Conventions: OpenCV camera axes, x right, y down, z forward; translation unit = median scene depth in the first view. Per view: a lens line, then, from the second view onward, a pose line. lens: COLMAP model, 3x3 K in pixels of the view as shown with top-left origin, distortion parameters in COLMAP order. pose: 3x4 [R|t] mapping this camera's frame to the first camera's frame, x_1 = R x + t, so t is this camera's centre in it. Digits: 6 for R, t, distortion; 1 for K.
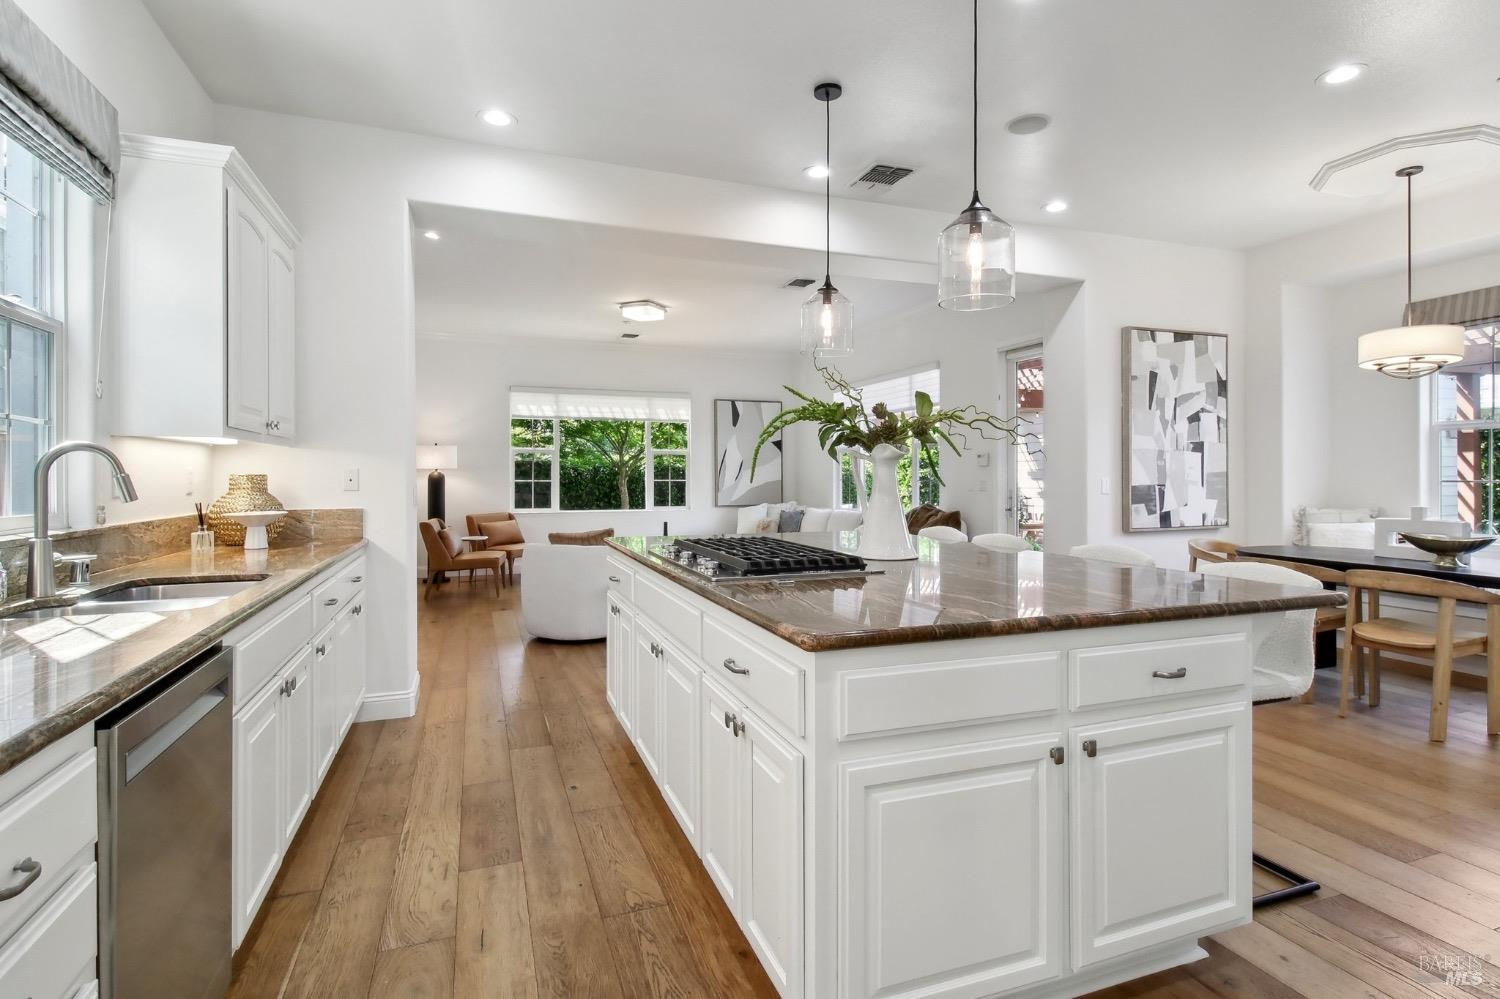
lens RADIAL K [[758.6, 0, 755.6], [0, 758.6, 480.7], [0, 0, 1]] dist [0.004063, 0.000000]
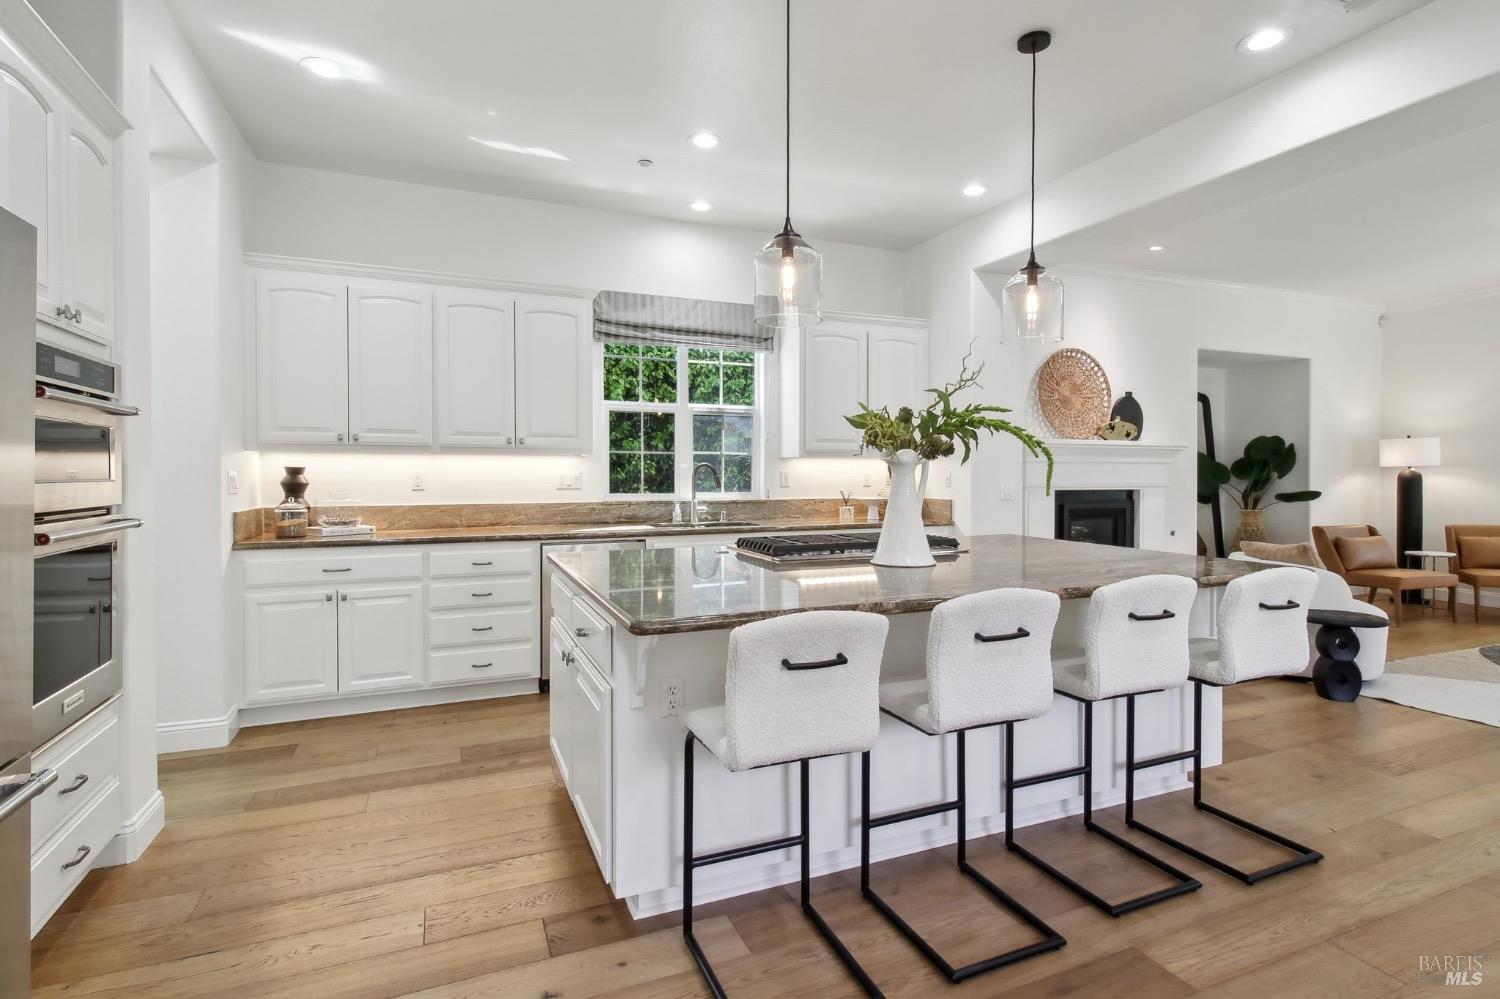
lens RADIAL K [[745.2, 0, 750.0], [0, 745.2, 499.5], [0, 0, 1]] dist [0.002094, -0.000352]
pose [[0.036223, 0.038236, -0.998612, 0.569043], [-0.005565, 0.999260, 0.038059, -0.010064], [0.999328, 0.004179, 0.036409, 0.384041]]
